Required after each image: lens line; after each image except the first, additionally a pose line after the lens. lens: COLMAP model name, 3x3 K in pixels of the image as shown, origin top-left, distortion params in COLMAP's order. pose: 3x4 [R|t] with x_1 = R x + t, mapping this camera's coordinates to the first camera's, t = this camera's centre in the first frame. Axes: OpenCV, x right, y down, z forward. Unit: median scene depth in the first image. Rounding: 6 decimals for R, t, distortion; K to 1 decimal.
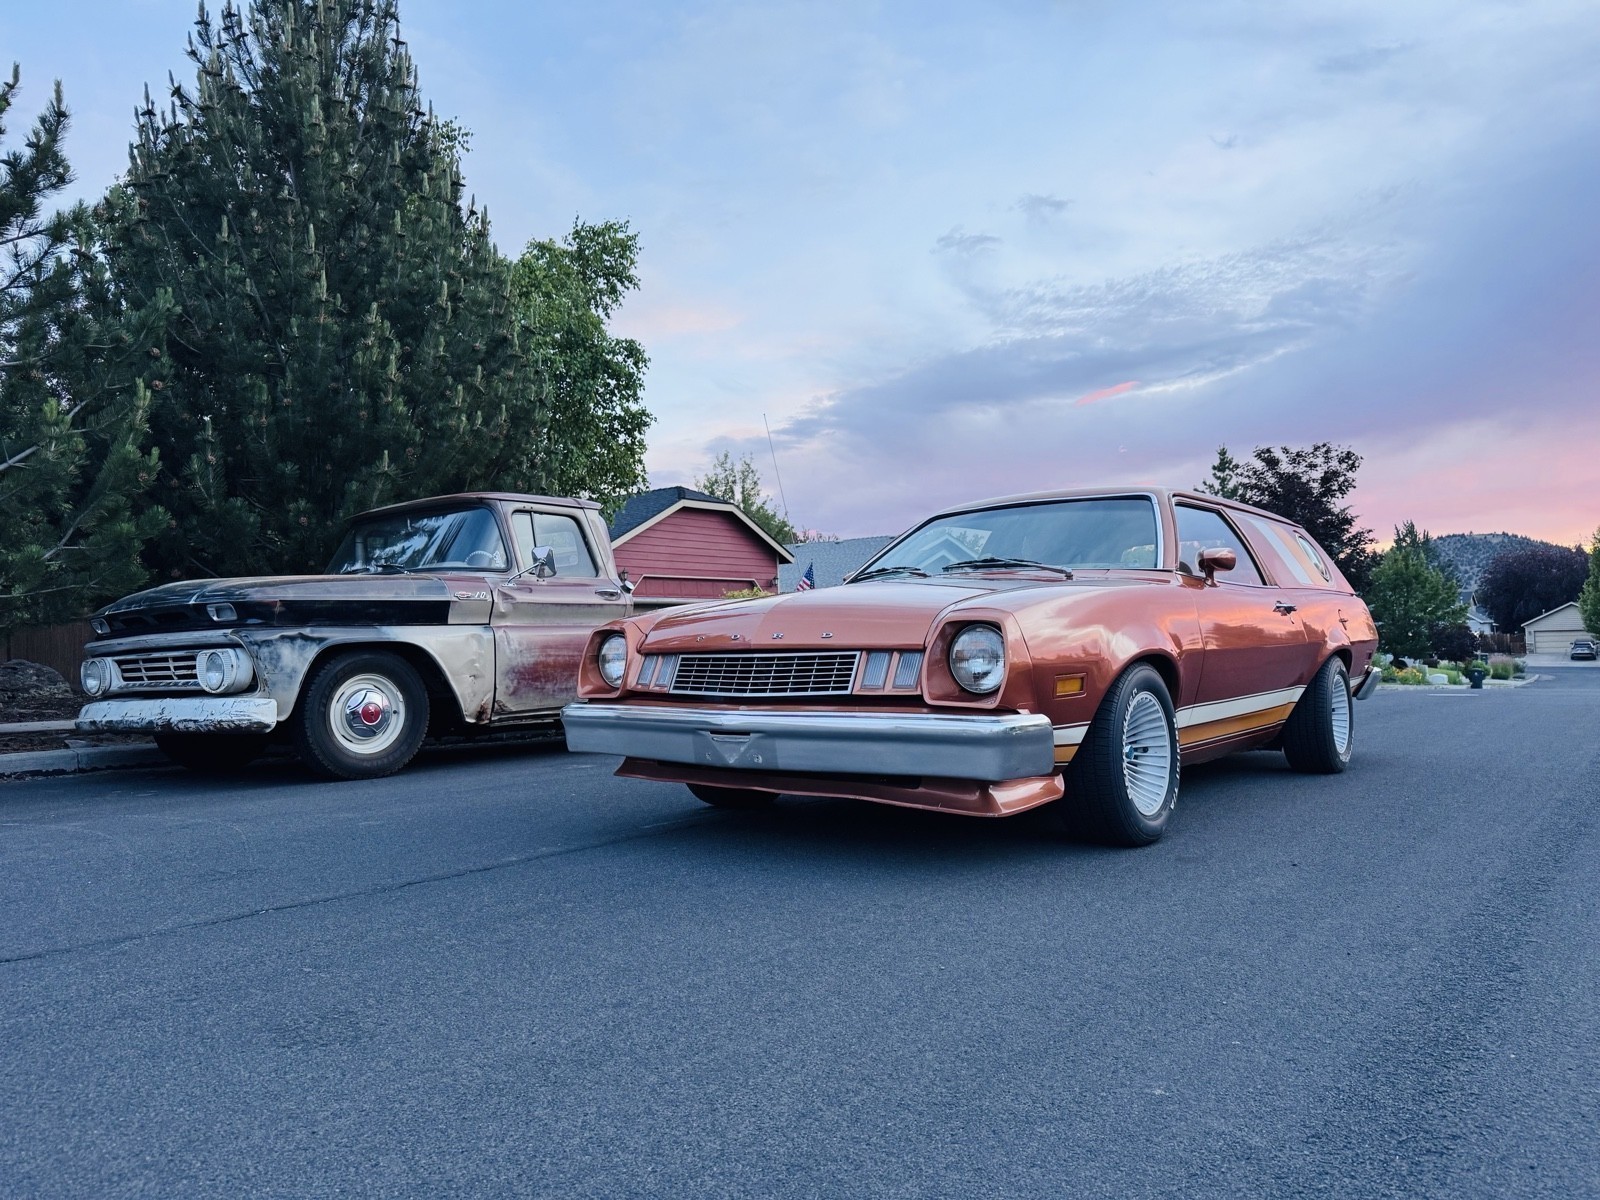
lens RADIAL K [[1190.6, 0, 800.0], [0, 1190.6, 600.0], [0, 0, 1]] dist [0.055271, -0.060962]
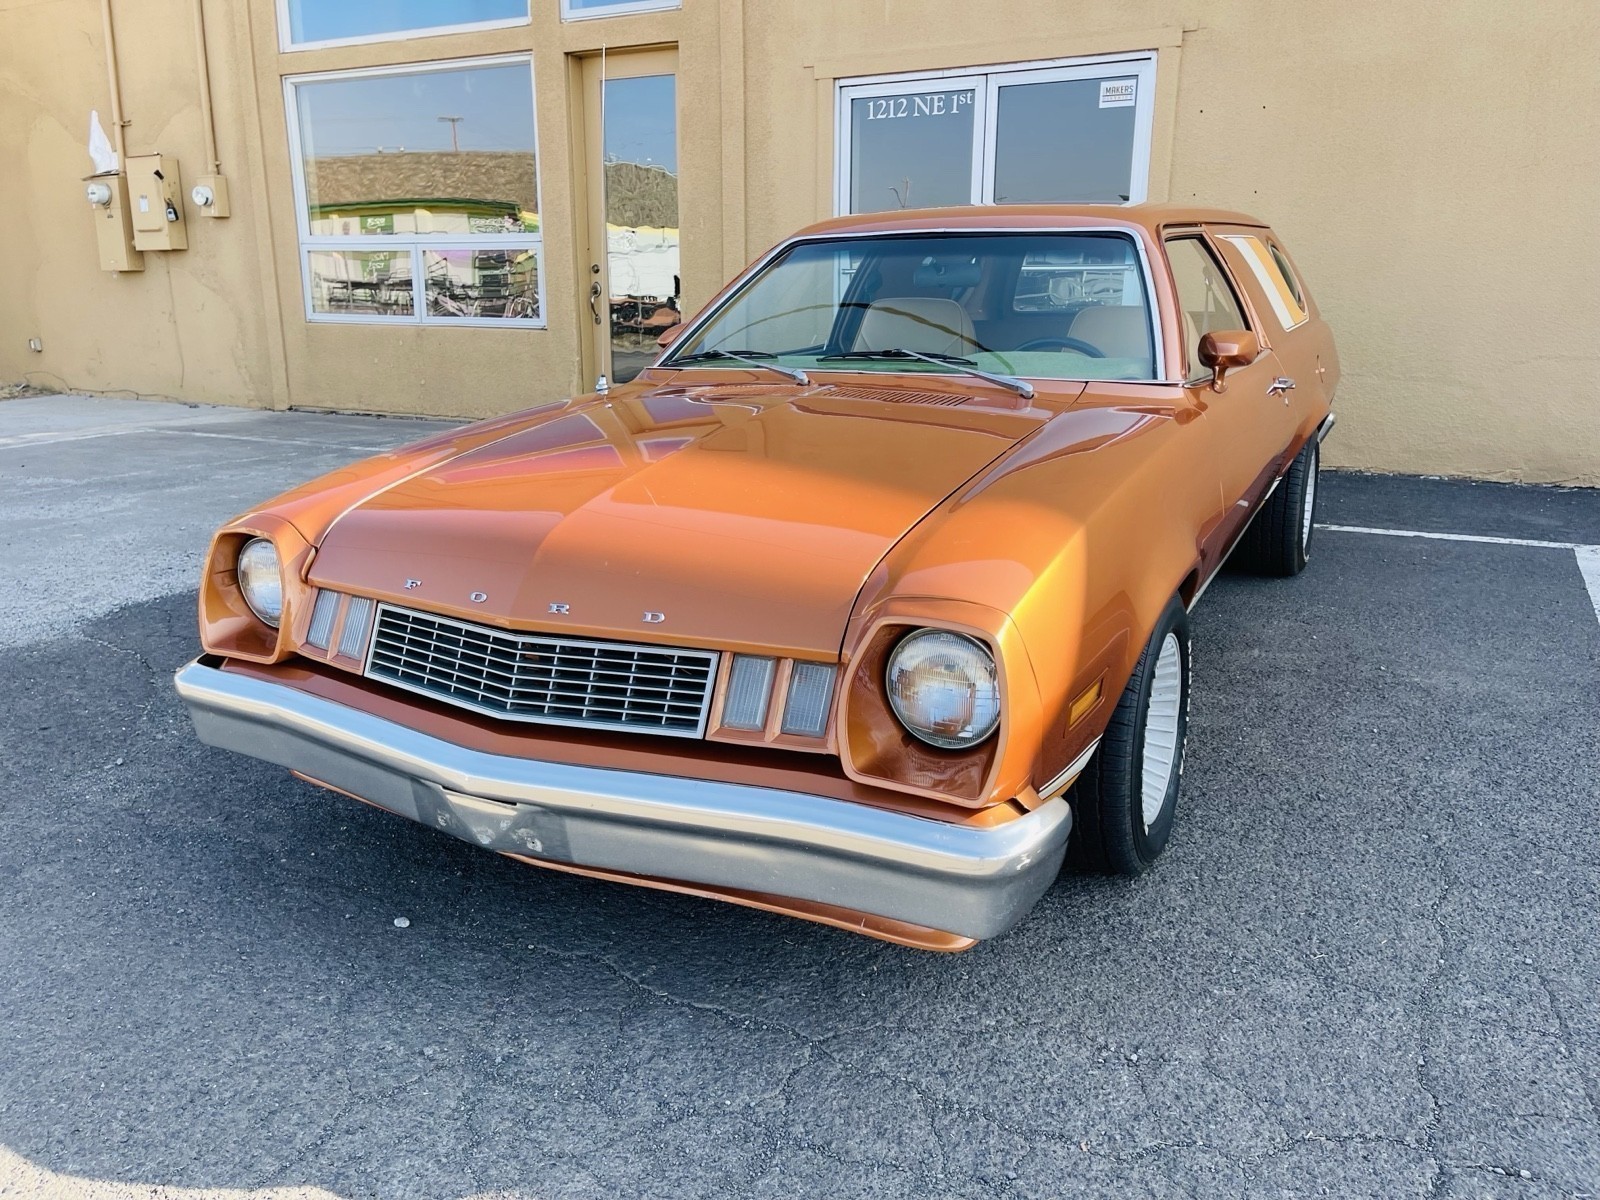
lens RADIAL K [[1190.6, 0, 800.0], [0, 1190.6, 600.0], [0, 0, 1]] dist [0.055271, -0.060962]
pose [[0.984547, -0.049957, 0.167842, -0.001992], [-0.010134, 0.940586, 0.339403, -0.162638], [-0.174825, -0.335859, 0.925546, 0.504750]]
